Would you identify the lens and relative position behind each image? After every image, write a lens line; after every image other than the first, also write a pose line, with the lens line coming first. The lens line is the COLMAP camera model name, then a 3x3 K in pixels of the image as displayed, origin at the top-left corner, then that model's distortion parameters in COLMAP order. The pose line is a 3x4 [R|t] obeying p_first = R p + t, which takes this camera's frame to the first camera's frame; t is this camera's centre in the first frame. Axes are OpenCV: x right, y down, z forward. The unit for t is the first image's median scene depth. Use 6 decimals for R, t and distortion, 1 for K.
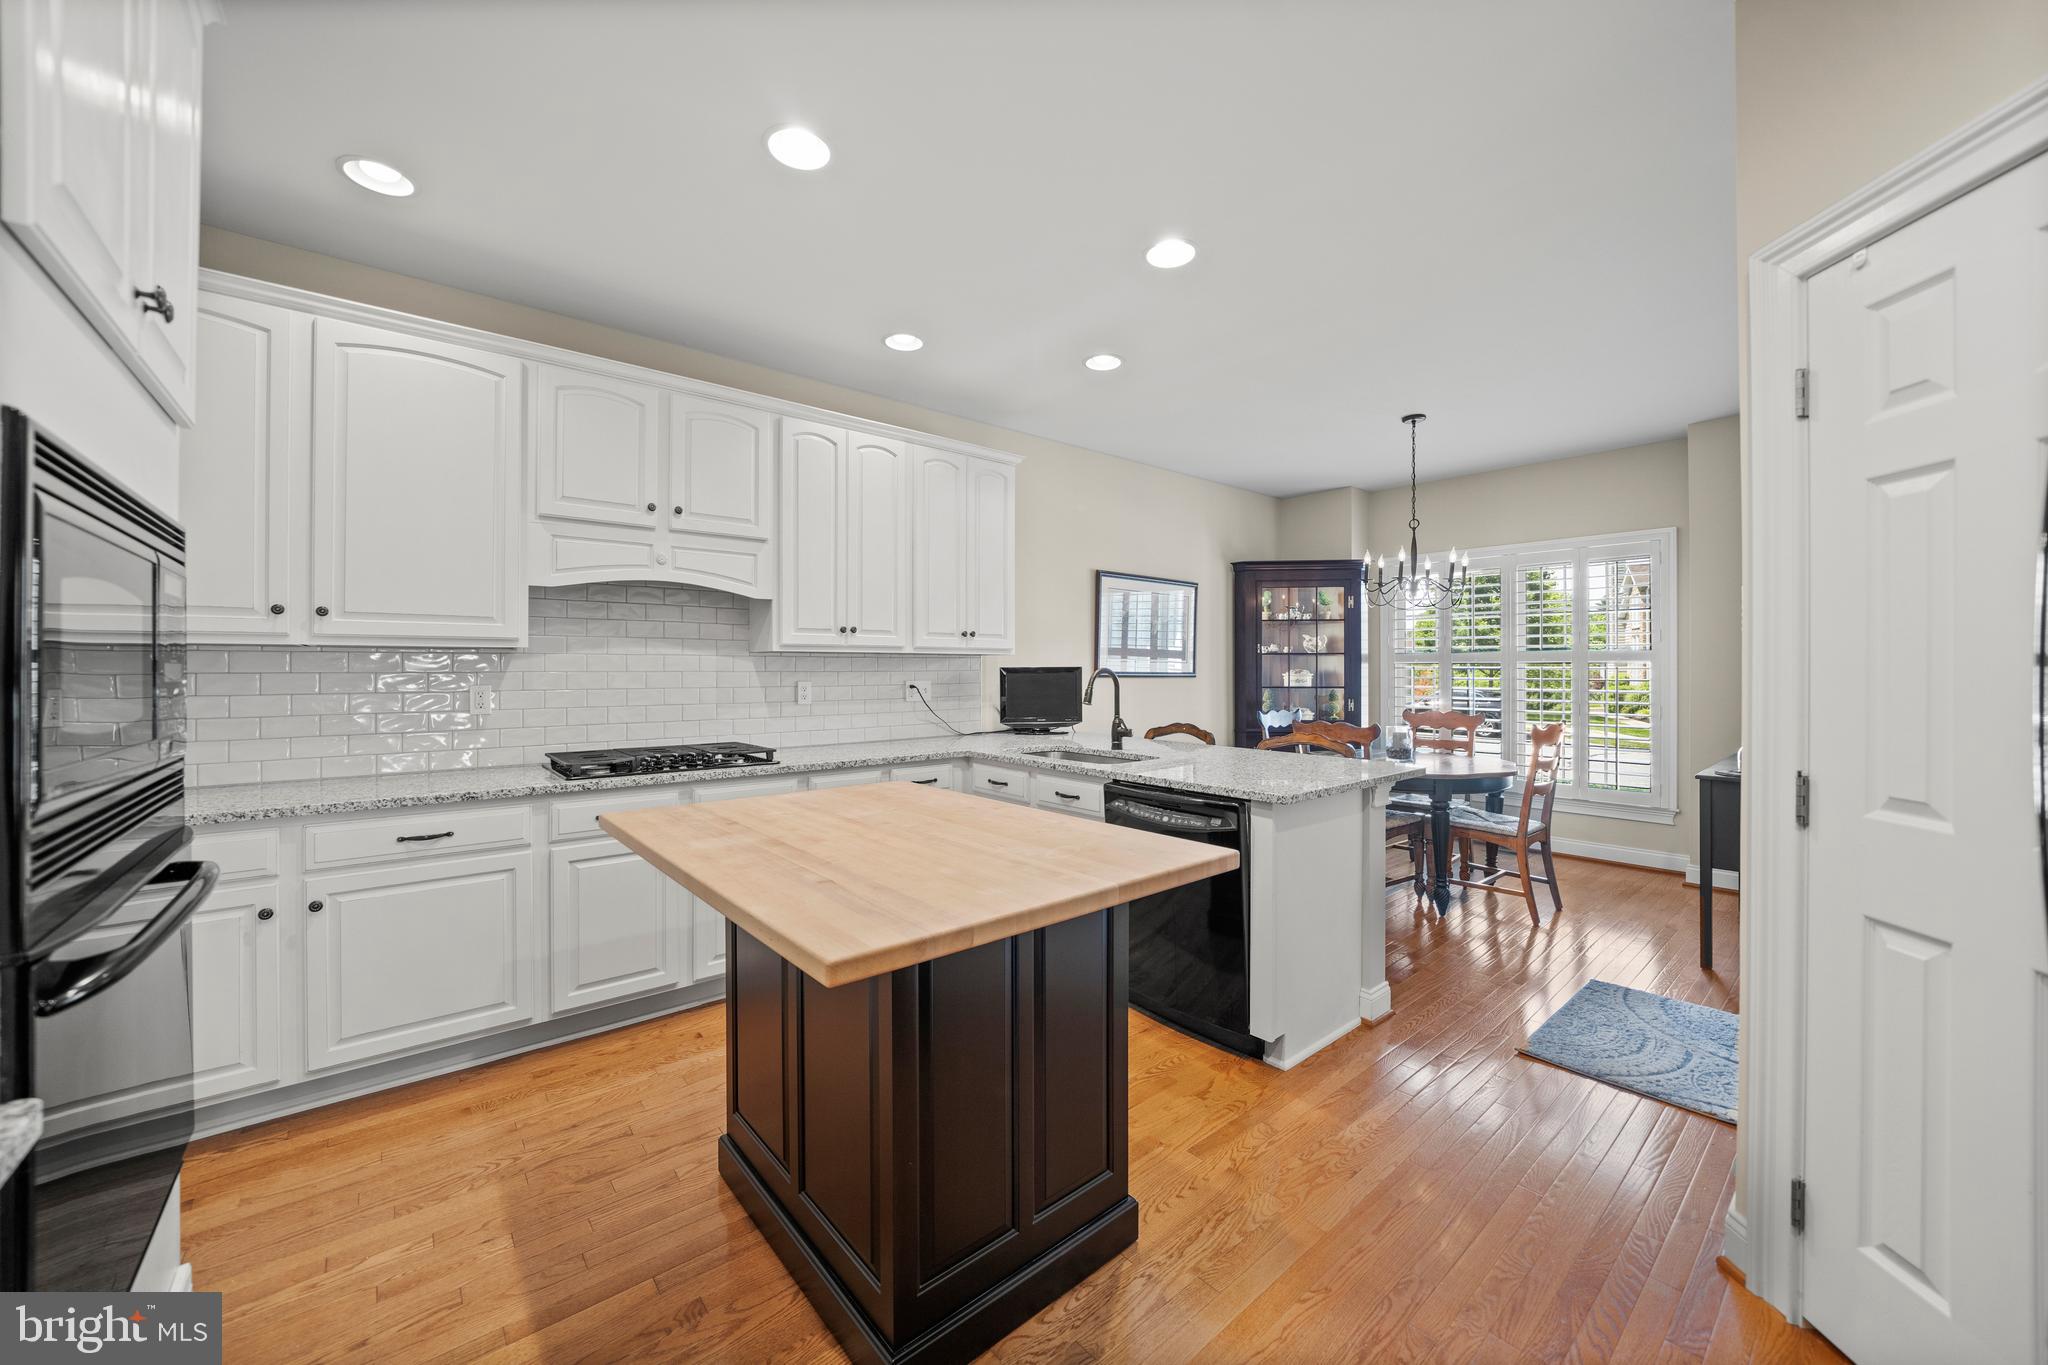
lens RADIAL K [[780.2, 0, 1031.8], [0, 780.2, 663.3], [0, 0, 1]] dist [-0.001539, -0.000271]
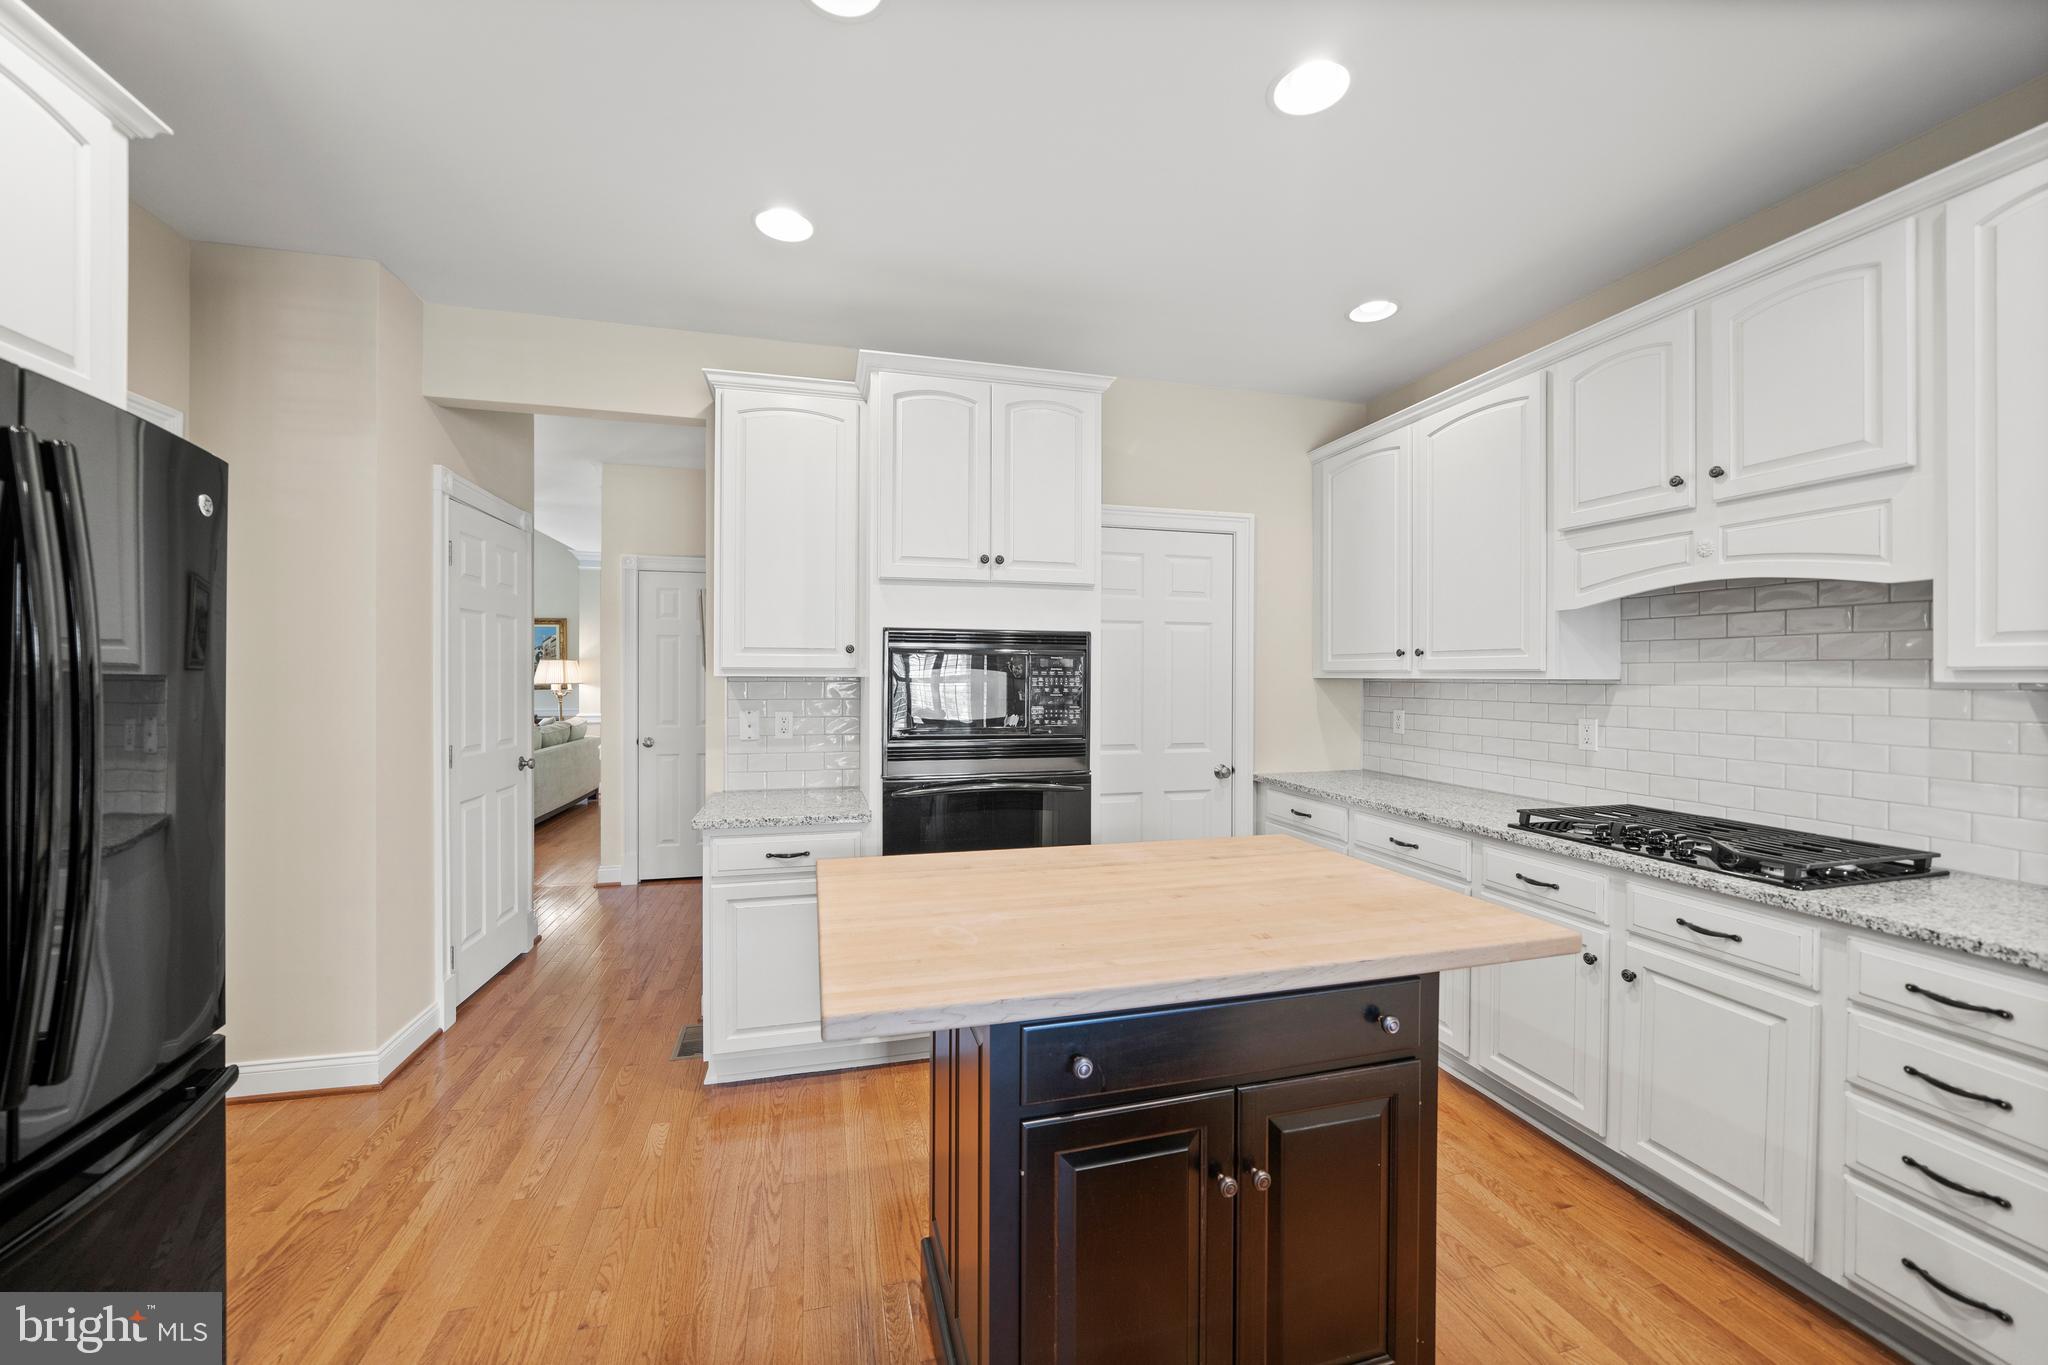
lens RADIAL K [[780.2, 0, 1018.3], [0, 780.2, 683.0], [0, 0, 1]] dist [-0.001539, -0.000271]
pose [[-0.431963, 0.008681, -0.901850, 0.333075], [0.001287, 0.999959, 0.009009, -0.018378], [0.901890, 0.002731, -0.431956, 0.613334]]
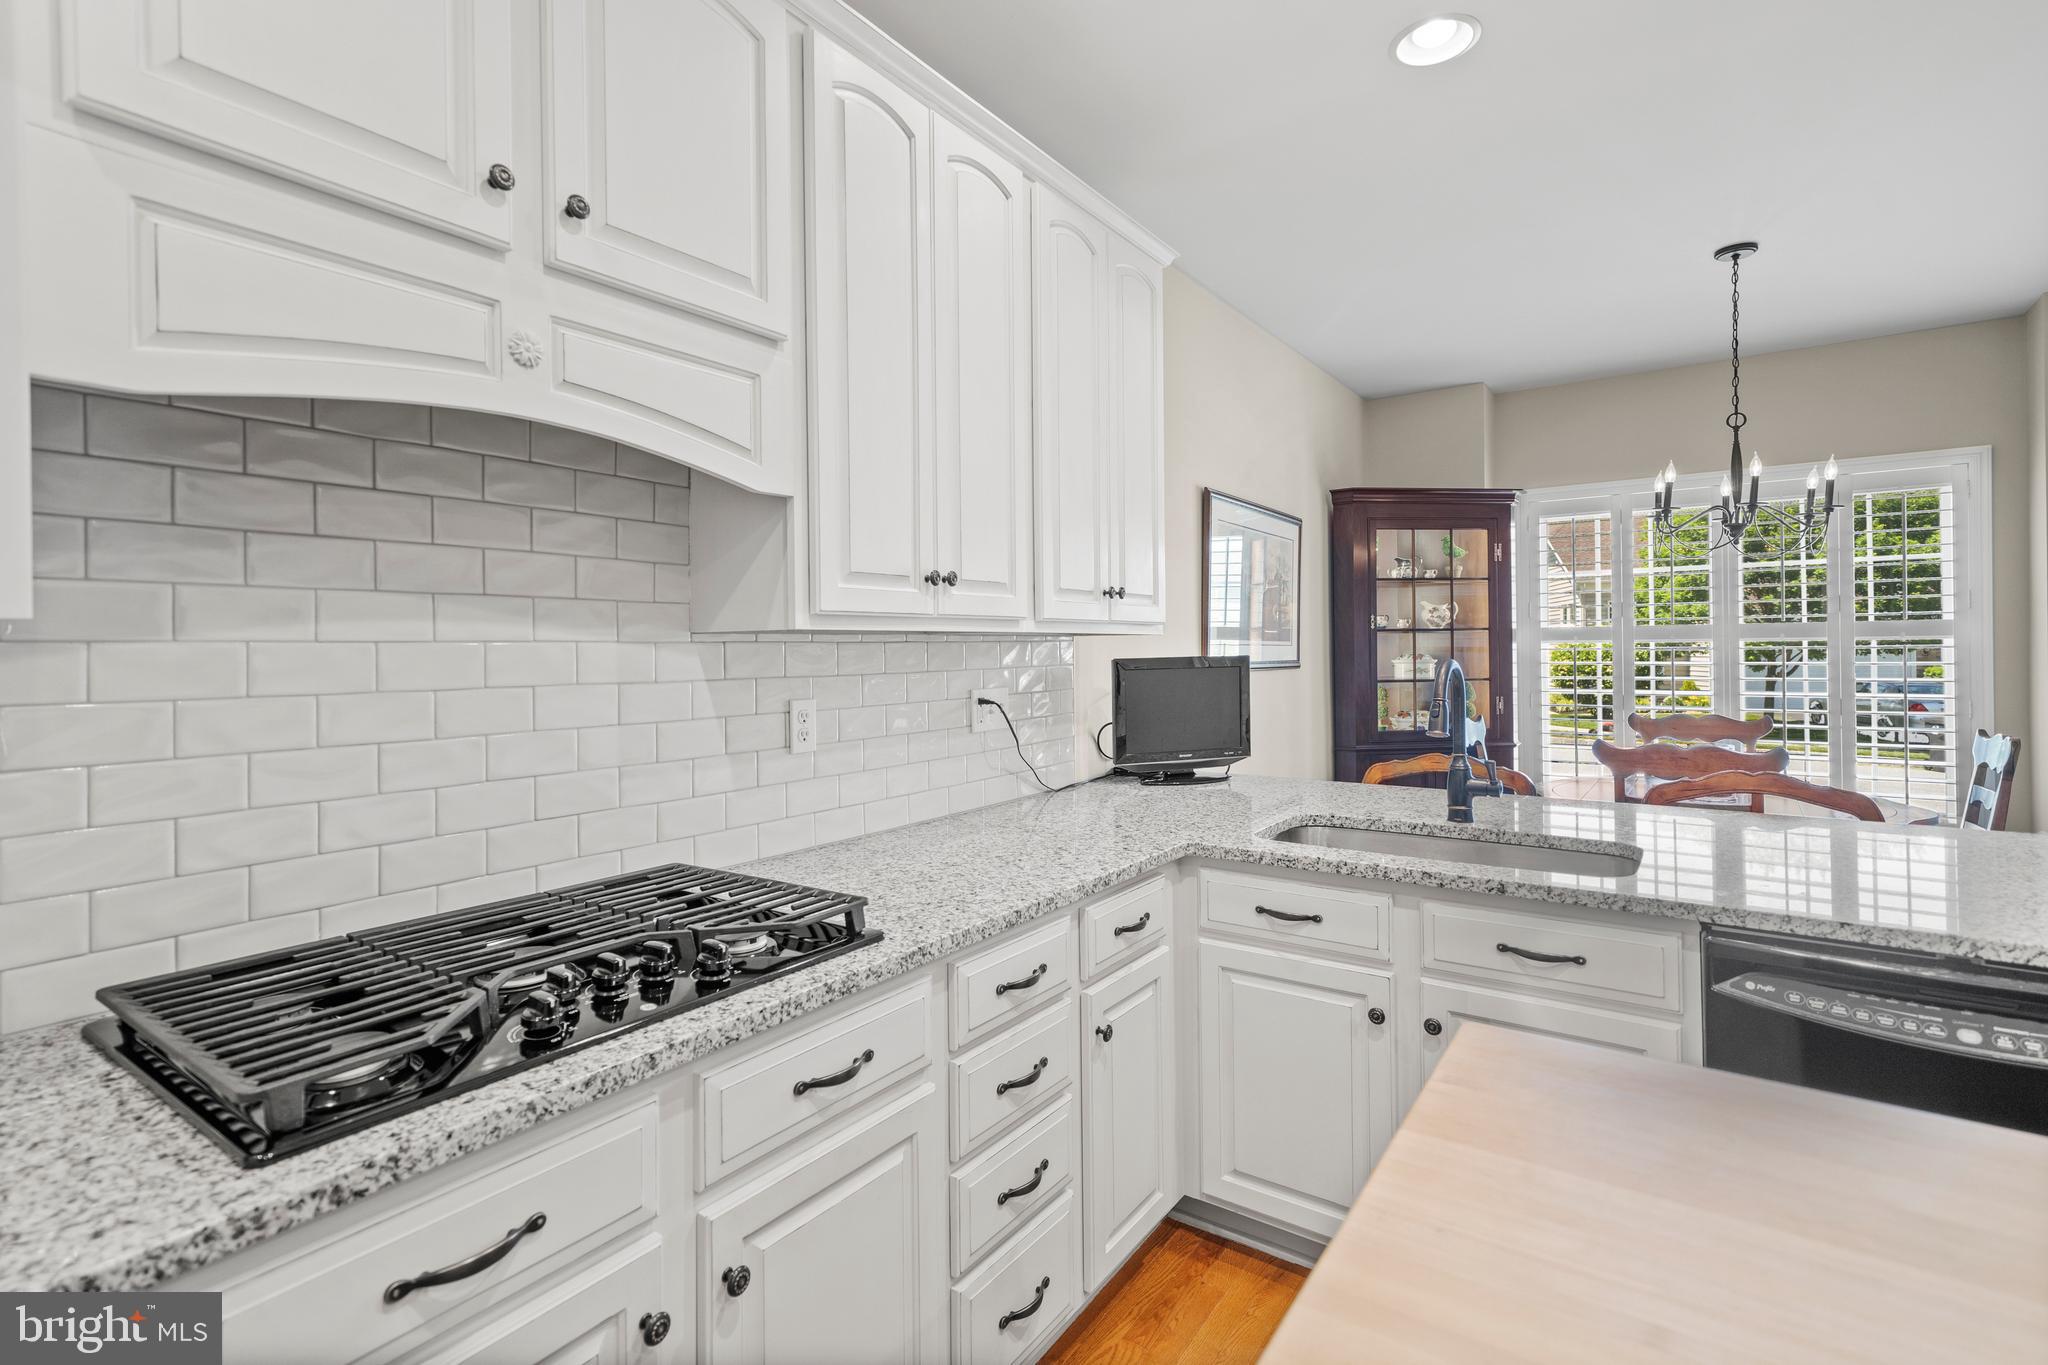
lens RADIAL K [[966.6, 0, 1026.1], [0, 966.6, 641.1], [0, 0, 1]] dist [0.022650, 0.000977]
pose [[0.967734, -0.008339, 0.251836, -0.306103], [0.008902, 0.999960, -0.001096, -0.007220], [-0.251816, 0.003302, 0.967769, 0.450103]]
